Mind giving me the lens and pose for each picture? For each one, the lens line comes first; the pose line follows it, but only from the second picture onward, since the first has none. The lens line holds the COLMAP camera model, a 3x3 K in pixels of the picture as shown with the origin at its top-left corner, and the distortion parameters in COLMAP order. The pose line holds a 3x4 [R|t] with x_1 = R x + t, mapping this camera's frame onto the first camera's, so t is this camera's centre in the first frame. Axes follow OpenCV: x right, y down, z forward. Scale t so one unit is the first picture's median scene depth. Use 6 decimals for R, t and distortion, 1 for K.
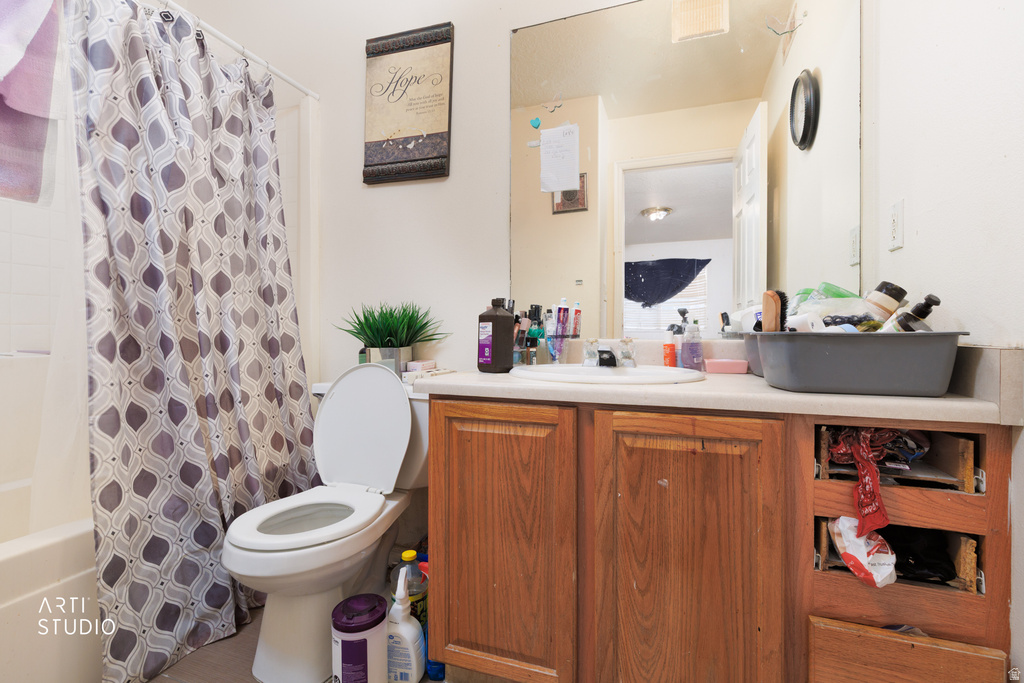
lens RADIAL K [[464.0, 0, 512.5], [0, 464.0, 338.3], [0, 0, 1]] dist [-0.001020, -0.000019]
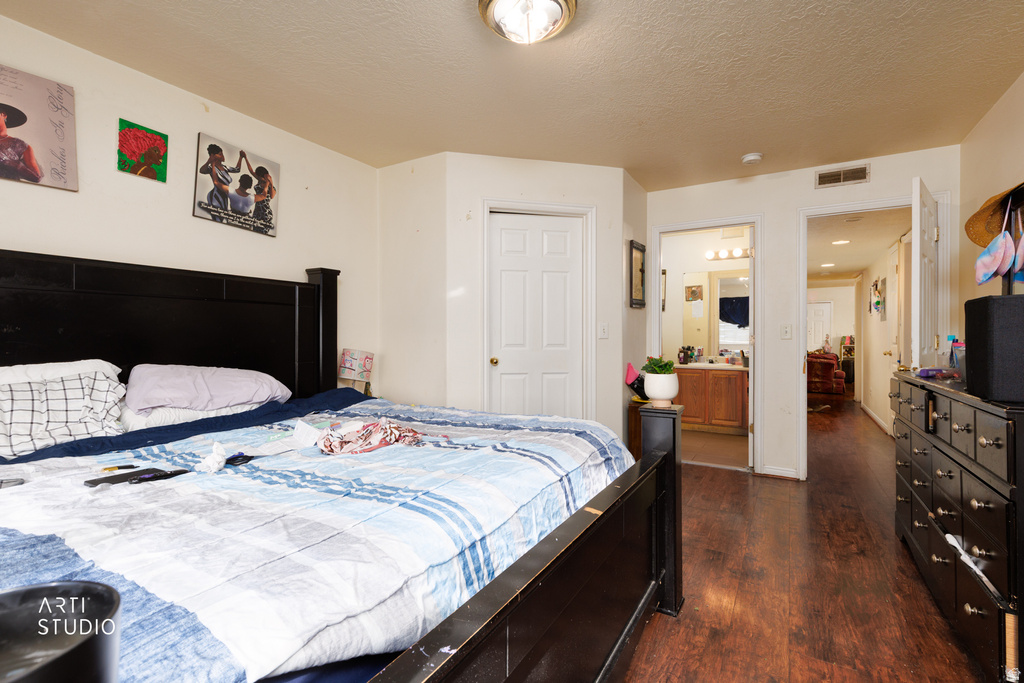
lens RADIAL K [[464.0, 0, 514.4], [0, 464.0, 341.4], [0, 0, 1]] dist [-0.001020, -0.000019]
pose [[0.980328, 0.007504, -0.197233, -0.683801], [-0.008922, 0.999940, -0.006299, -0.088721], [0.197174, 0.007935, 0.980336, -3.322908]]
